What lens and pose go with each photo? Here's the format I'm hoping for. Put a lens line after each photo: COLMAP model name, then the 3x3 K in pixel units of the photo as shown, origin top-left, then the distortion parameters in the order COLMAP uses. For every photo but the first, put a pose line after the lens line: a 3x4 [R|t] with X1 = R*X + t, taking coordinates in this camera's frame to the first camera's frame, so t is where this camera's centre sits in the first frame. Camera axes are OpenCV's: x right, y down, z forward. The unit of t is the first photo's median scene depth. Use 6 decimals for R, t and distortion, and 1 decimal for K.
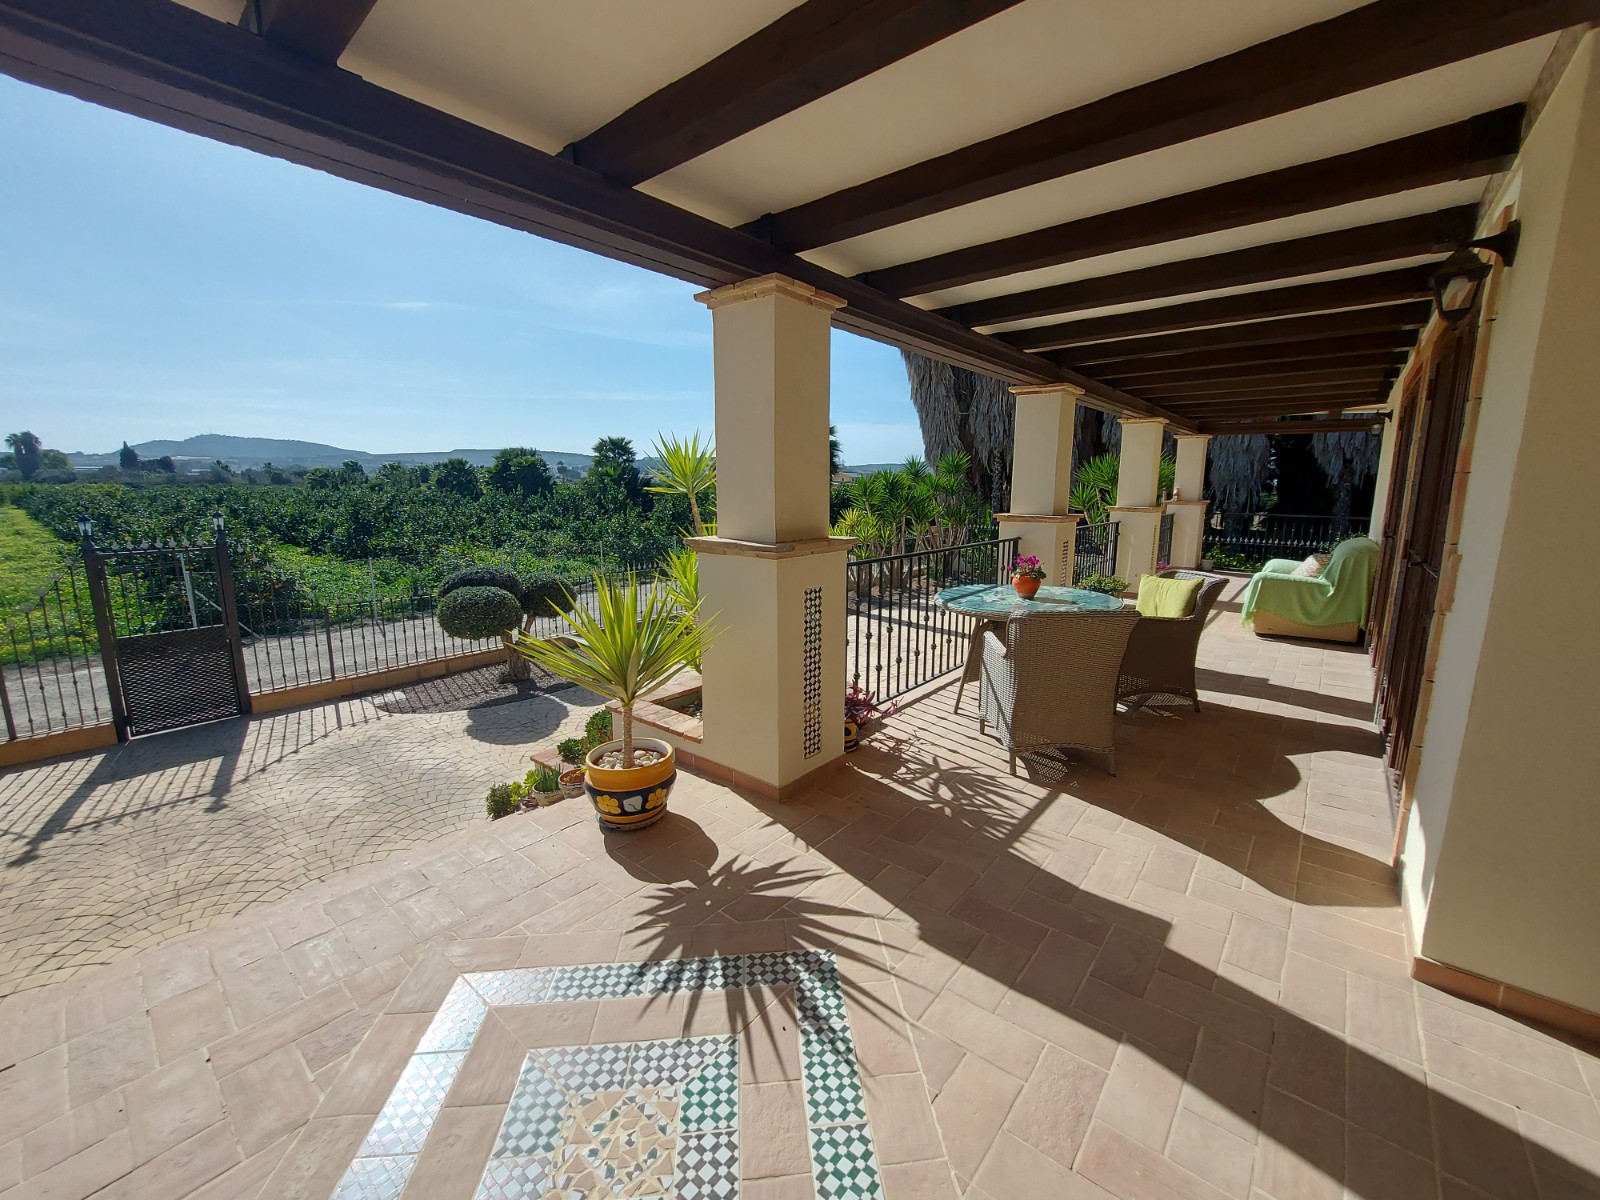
lens RADIAL K [[640.5, 0, 806.0], [0, 640.5, 595.9], [0, 0, 1]] dist [-0.023264, 0.003715]
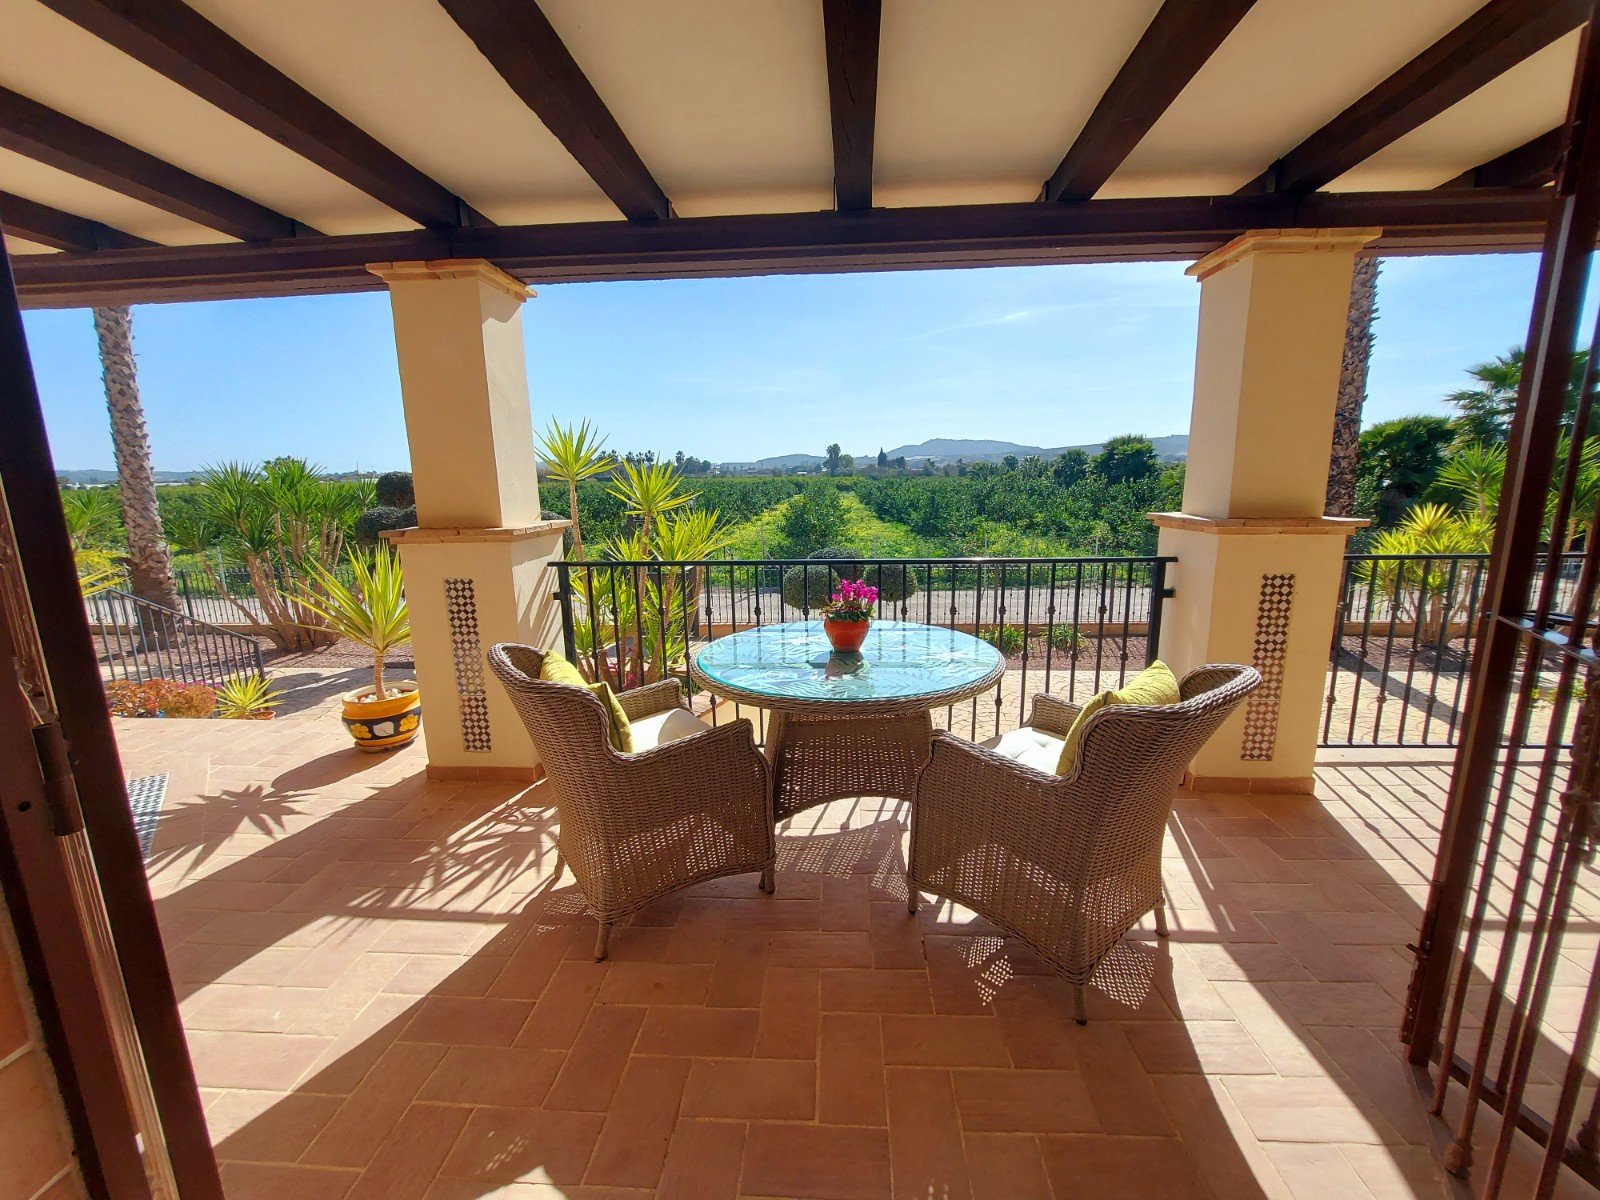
lens RADIAL K [[636.0, 0, 820.2], [0, 636.0, 599.4], [0, 0, 1]] dist [-0.020068, 0.000495]
pose [[0.594544, 0.136543, -0.792384, 1.352450], [-0.118683, 0.989584, 0.081473, -0.152221], [0.795255, 0.045603, 0.604557, 1.068894]]
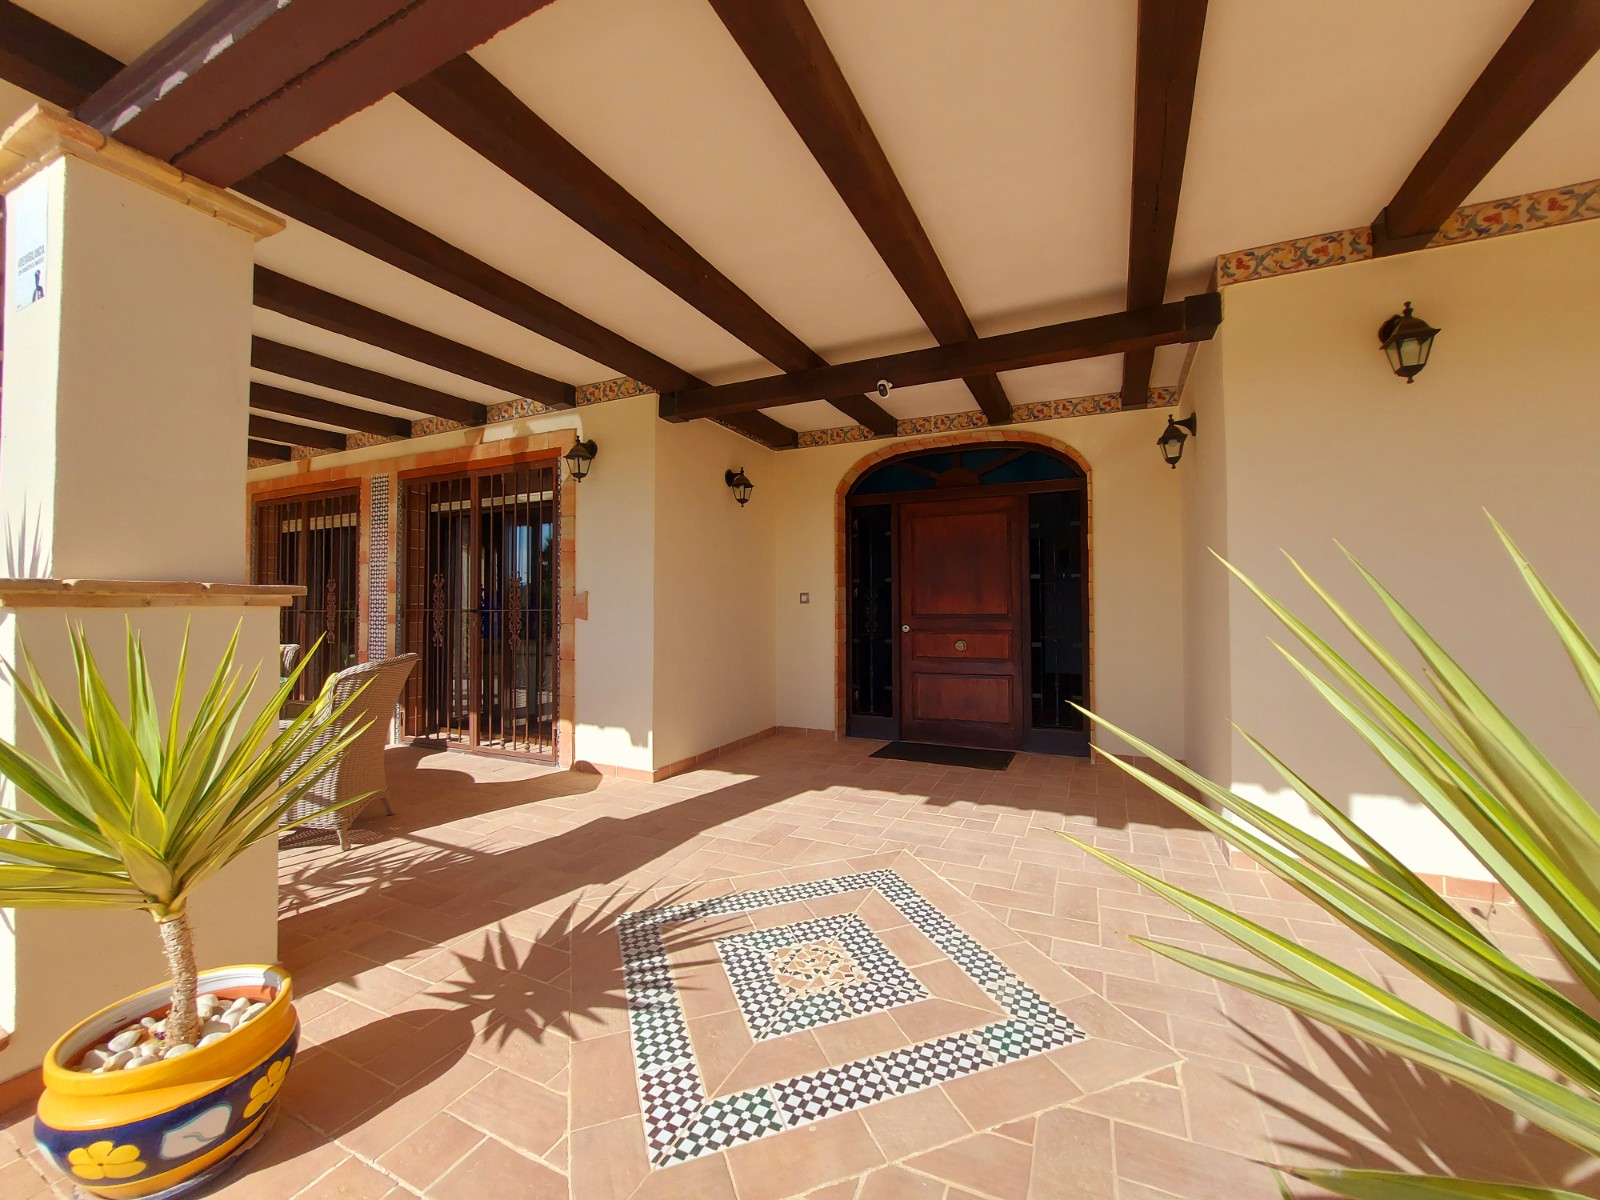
lens RADIAL K [[640.5, 0, 806.0], [0, 640.5, 595.9], [0, 0, 1]] dist [-0.023264, 0.003715]
pose [[-0.250458, 0.015117, 0.968009, -0.972017], [0.170234, 0.984987, 0.028664, 0.007326], [-0.953043, 0.171967, -0.249271, 0.712123]]
